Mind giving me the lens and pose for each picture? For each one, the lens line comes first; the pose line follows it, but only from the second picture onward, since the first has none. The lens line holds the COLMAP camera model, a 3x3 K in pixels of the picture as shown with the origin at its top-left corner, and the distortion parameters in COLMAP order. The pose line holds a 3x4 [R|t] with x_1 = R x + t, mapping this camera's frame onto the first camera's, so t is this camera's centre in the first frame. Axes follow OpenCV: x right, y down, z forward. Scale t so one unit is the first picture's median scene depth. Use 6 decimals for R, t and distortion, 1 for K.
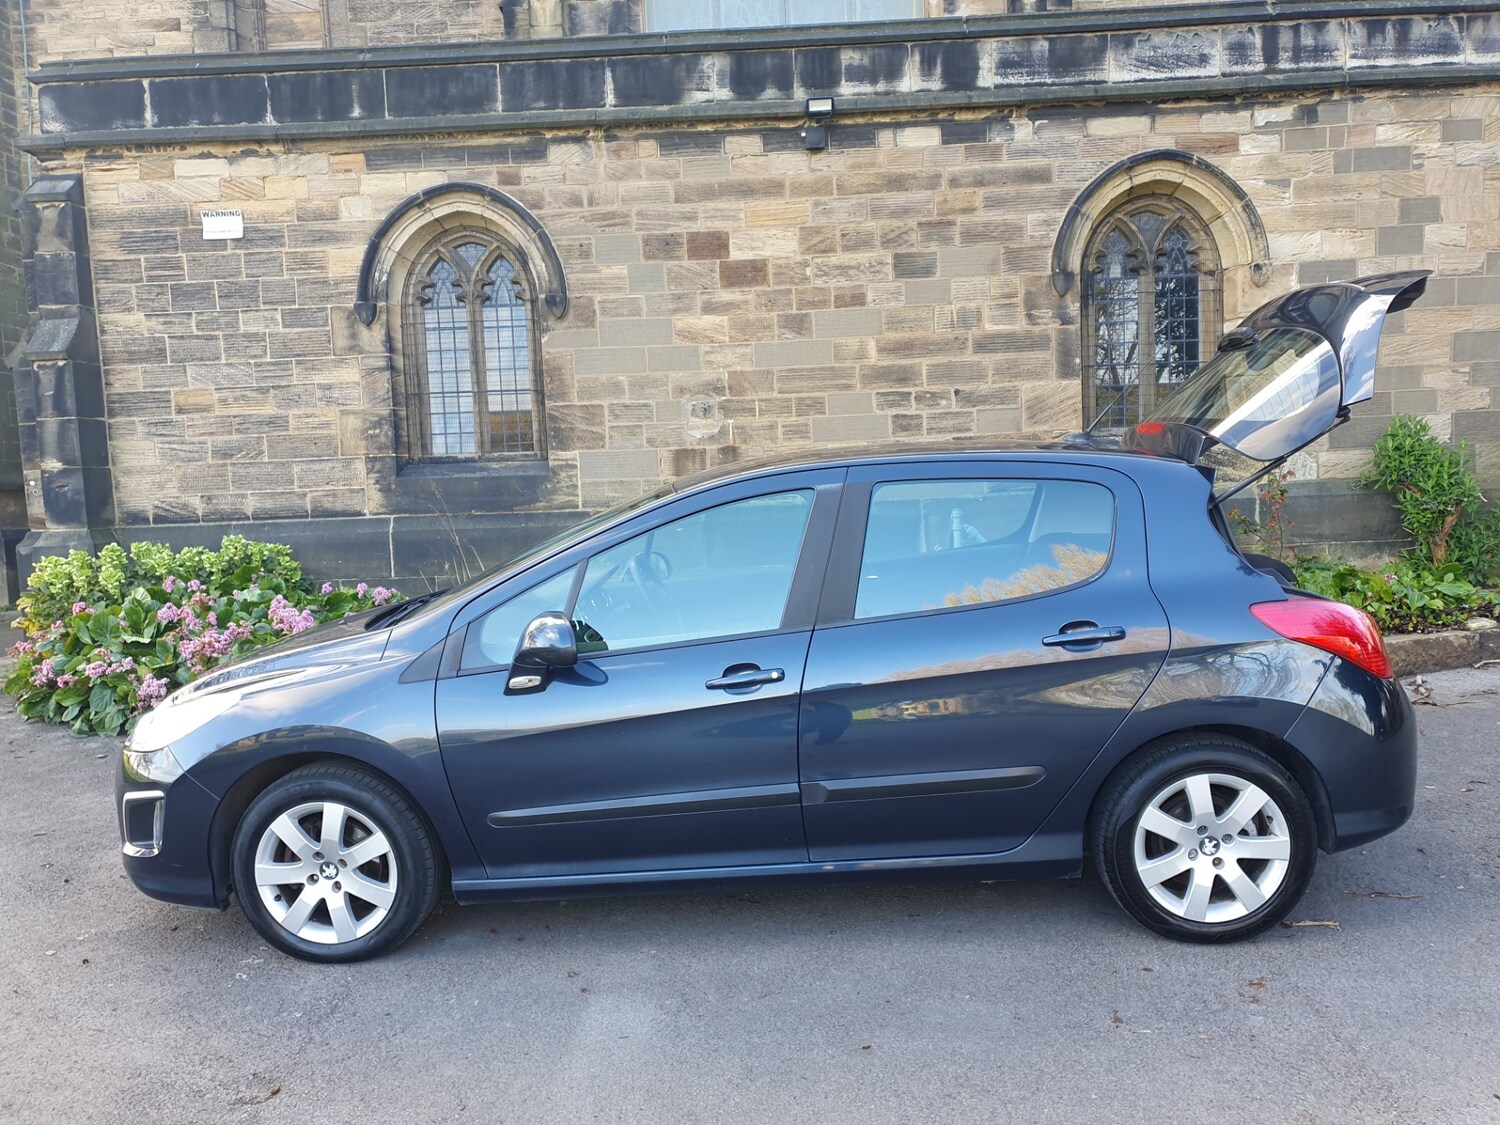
lens RADIAL K [[1168.8, 0, 765.6], [0, 1168.8, 576.5], [0, 0, 1]] dist [0.021349, -0.006249]
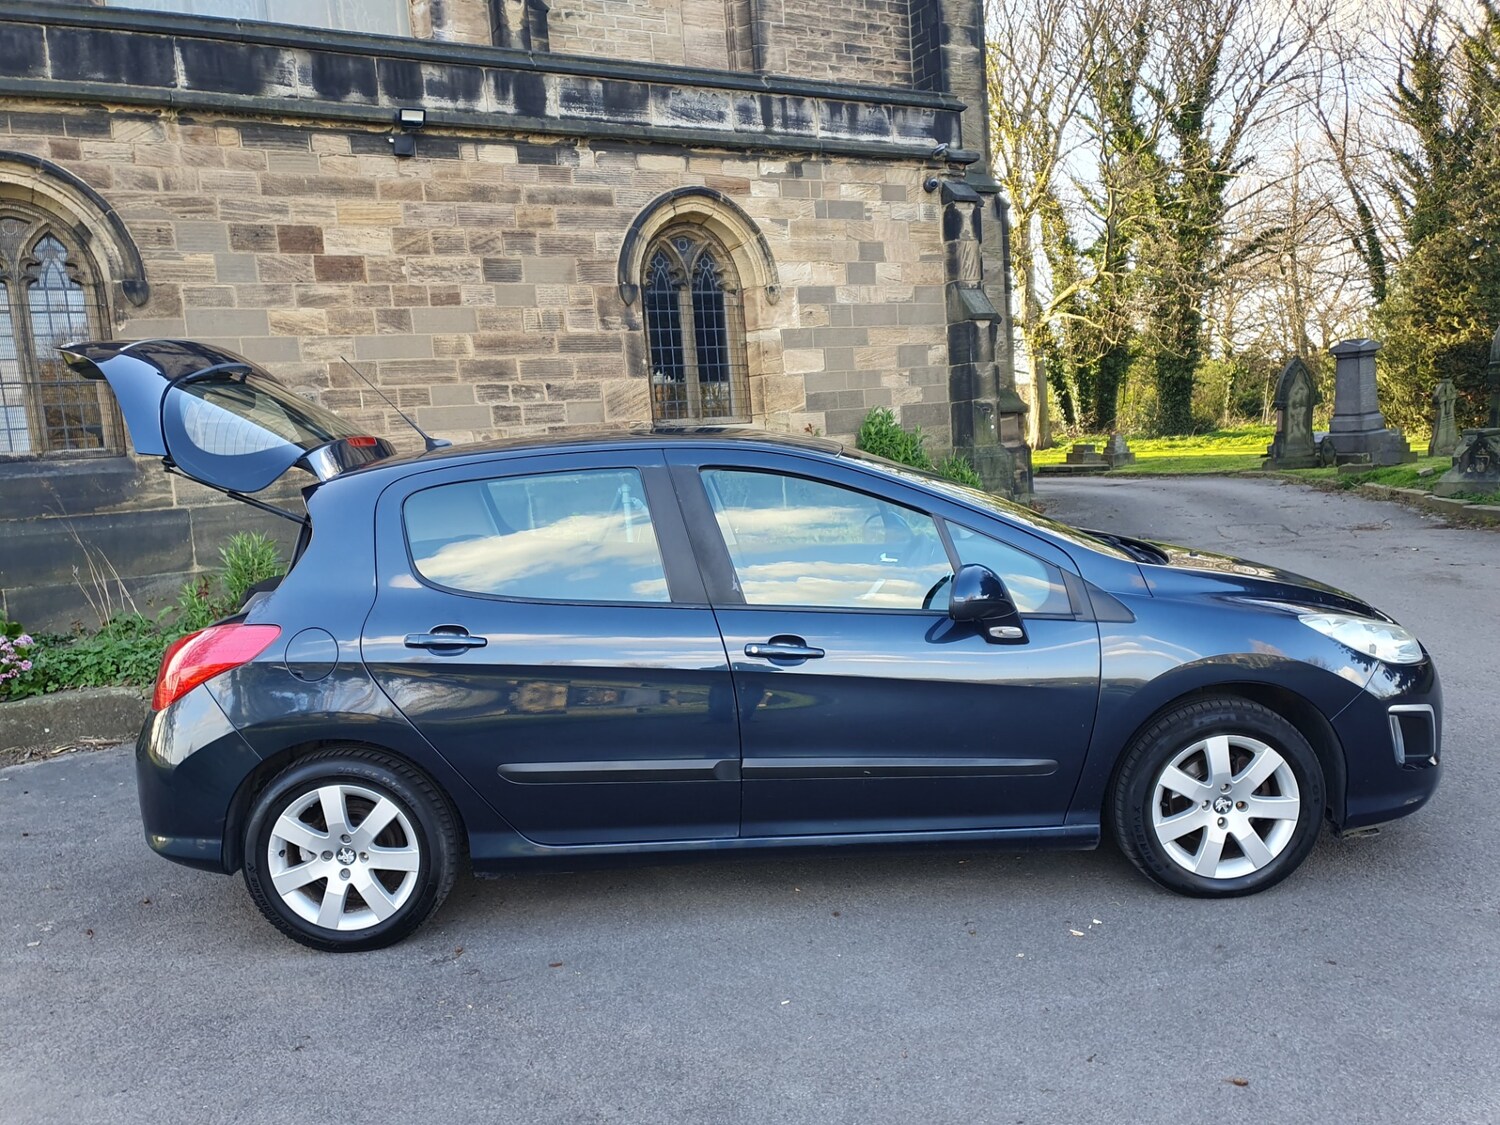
lens RADIAL K [[1168.8, 0, 758.7], [0, 1168.8, 582.8], [0, 0, 1]] dist [0.021349, -0.006249]
pose [[0.862822, -0.079211, 0.499263, -0.238354], [0.077028, 0.996715, 0.025016, 0.017319], [-0.499604, 0.016873, 0.866090, -0.068809]]
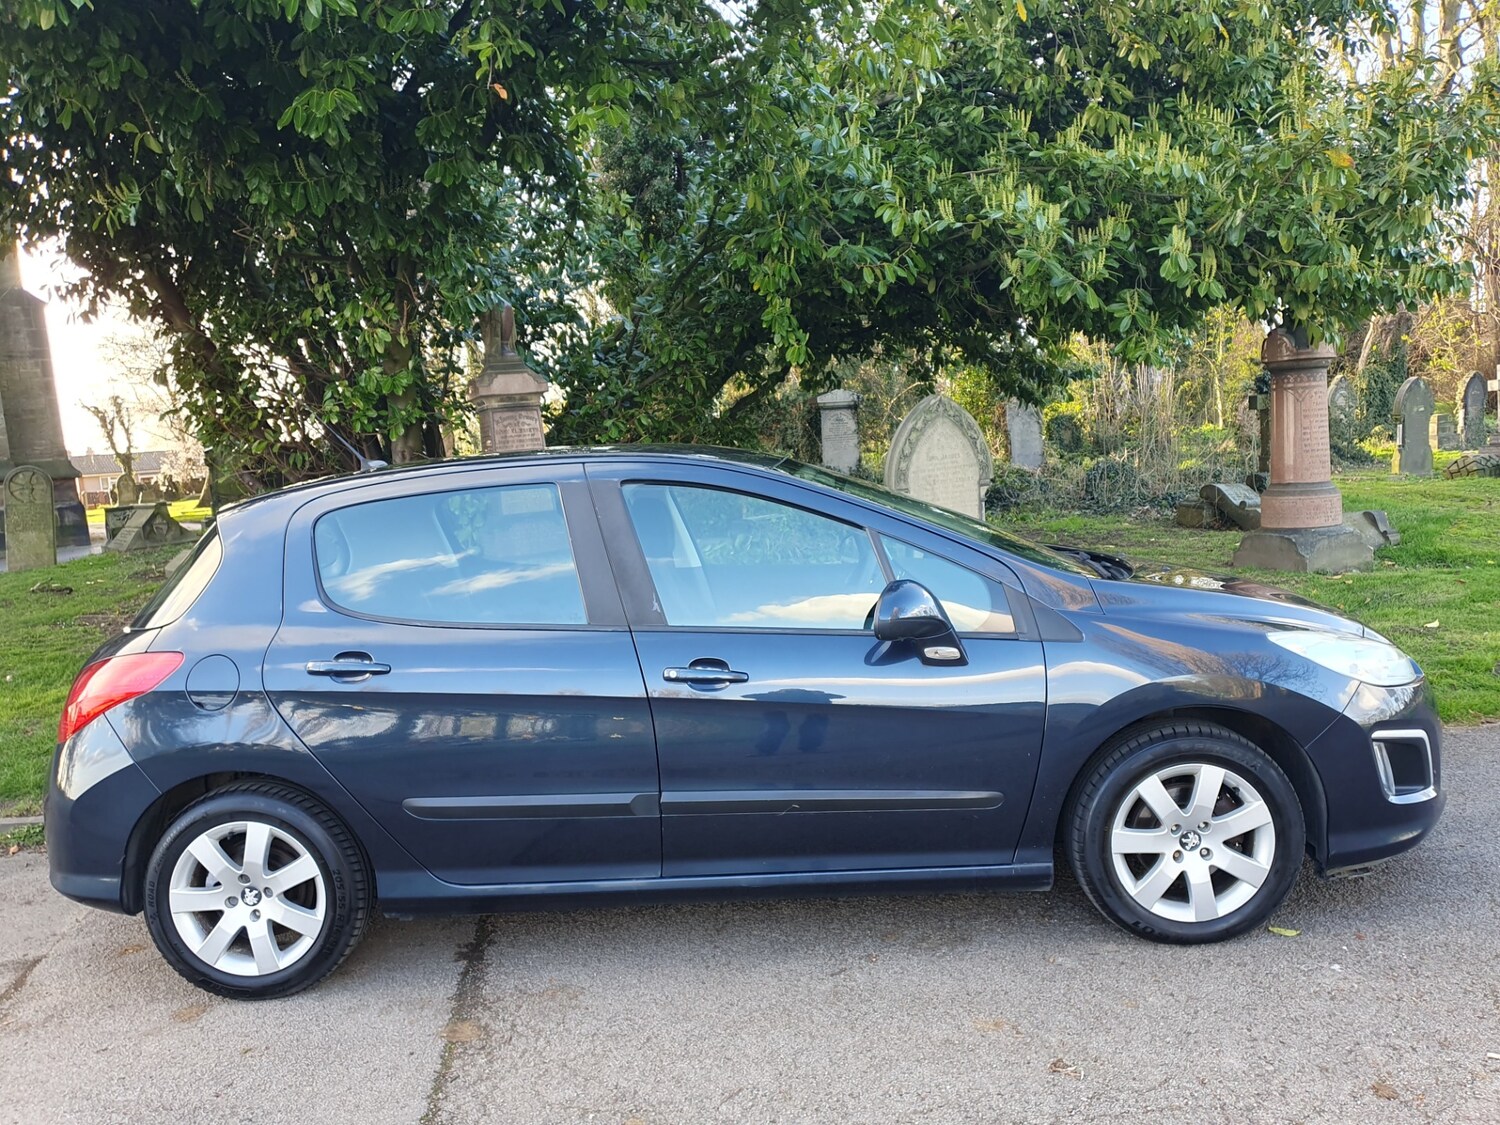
lens RADIAL K [[1168.8, 0, 759.3], [0, 1168.8, 568.8], [0, 0, 1]] dist [0.021349, -0.006249]
pose [[0.888338, -0.070250, 0.453785, -0.186760], [0.087935, 0.995964, -0.017957, 0.025174], [-0.450692, 0.055856, 0.890930, -0.069965]]
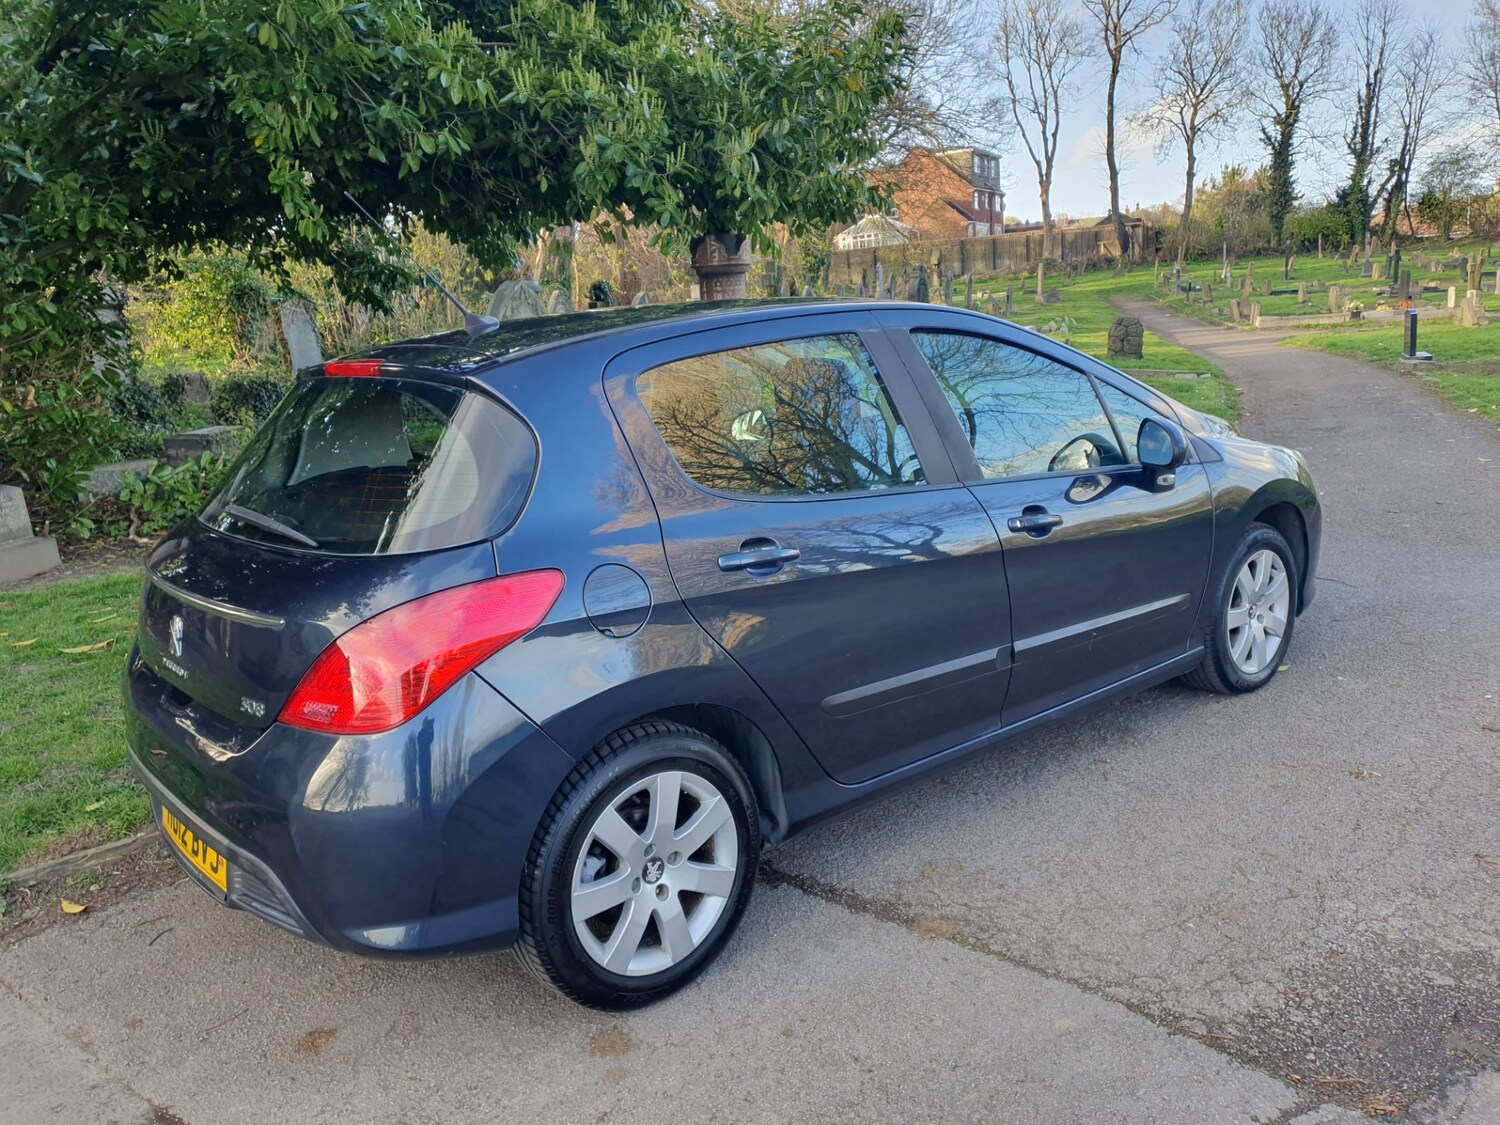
lens RADIAL K [[1168.8, 0, 744.7], [0, 1168.8, 582.4], [0, 0, 1]] dist [0.021349, -0.006249]
pose [[0.354097, -0.200342, 0.913498, -0.412221], [0.159817, 0.975380, 0.151964, -0.001901], [-0.921452, 0.092183, 0.377397, 0.209324]]
